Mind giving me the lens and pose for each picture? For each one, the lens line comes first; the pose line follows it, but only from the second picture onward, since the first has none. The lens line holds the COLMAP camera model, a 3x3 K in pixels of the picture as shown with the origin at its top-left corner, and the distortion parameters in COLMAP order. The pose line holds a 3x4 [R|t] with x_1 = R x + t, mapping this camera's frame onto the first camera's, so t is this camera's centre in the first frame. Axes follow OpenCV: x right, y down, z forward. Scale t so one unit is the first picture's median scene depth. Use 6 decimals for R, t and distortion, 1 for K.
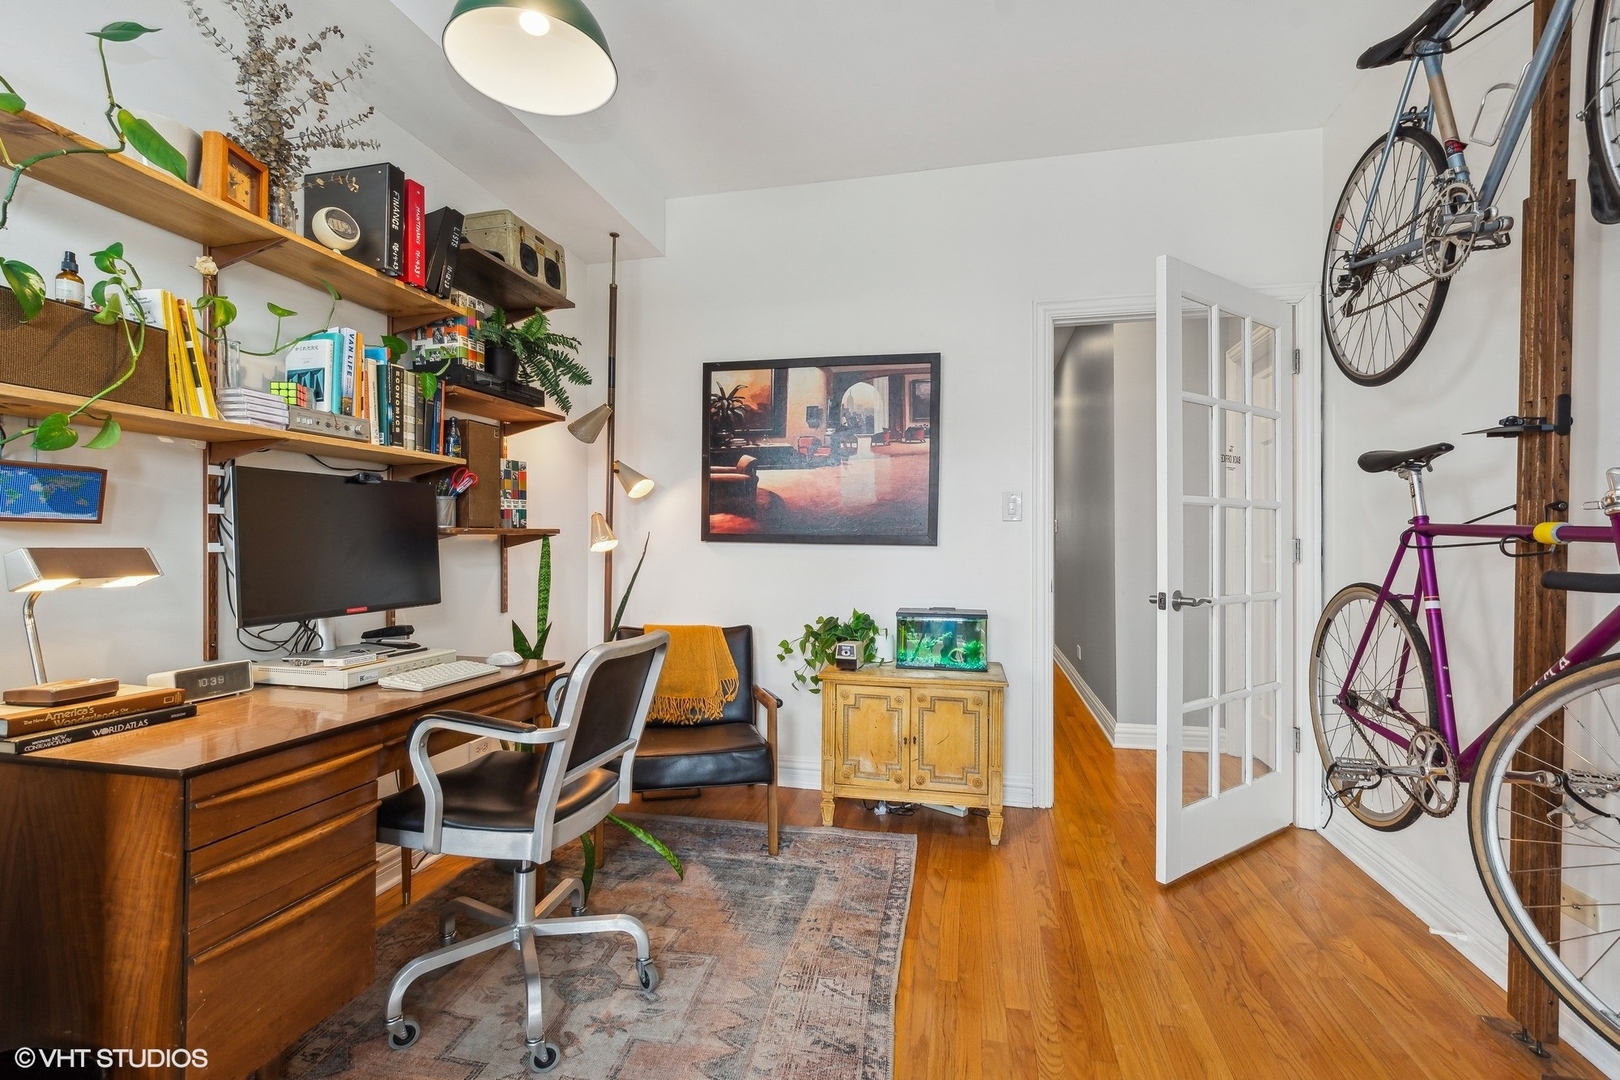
lens RADIAL K [[705.9, 0, 807.2], [0, 705.9, 526.2], [0, 0, 1]] dist [-0.000278, 0.000328]
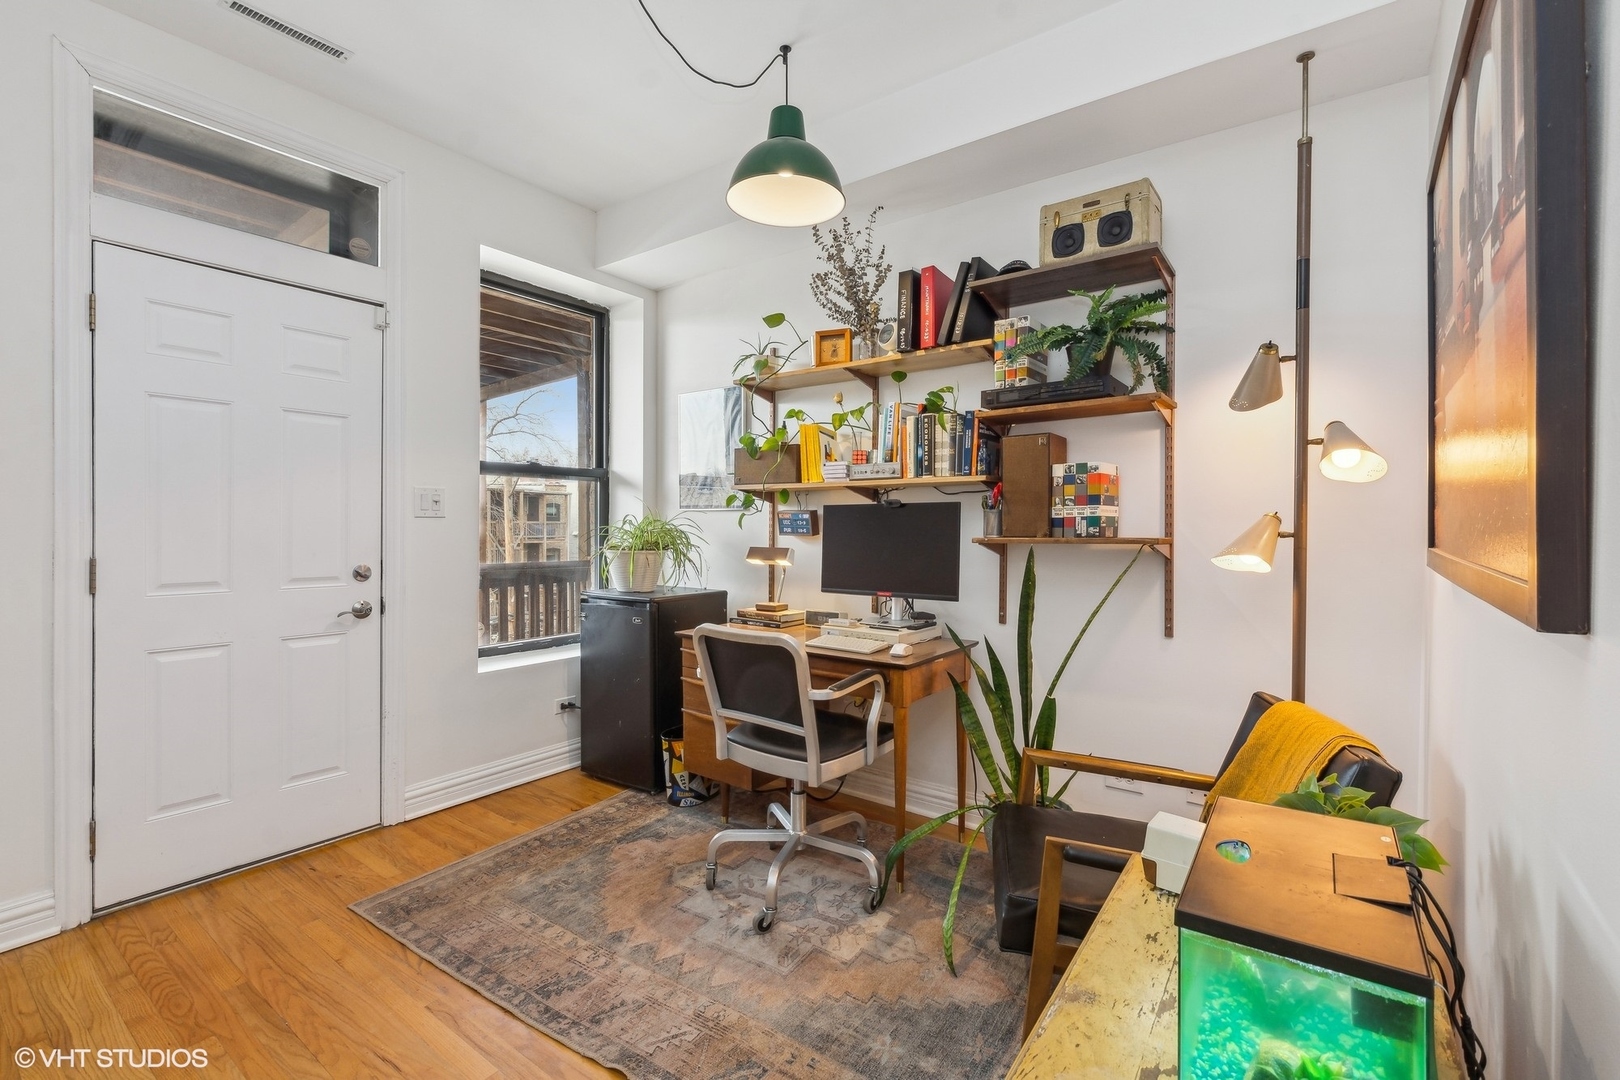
lens RADIAL K [[705.9, 0, 807.2], [0, 705.9, 526.2], [0, 0, 1]] dist [-0.000278, 0.000328]
pose [[-0.384210, -0.006089, -0.923226, 0.706140], [0.013417, 0.999836, -0.012178, -0.006647], [0.923148, -0.017066, -0.384065, 1.287299]]
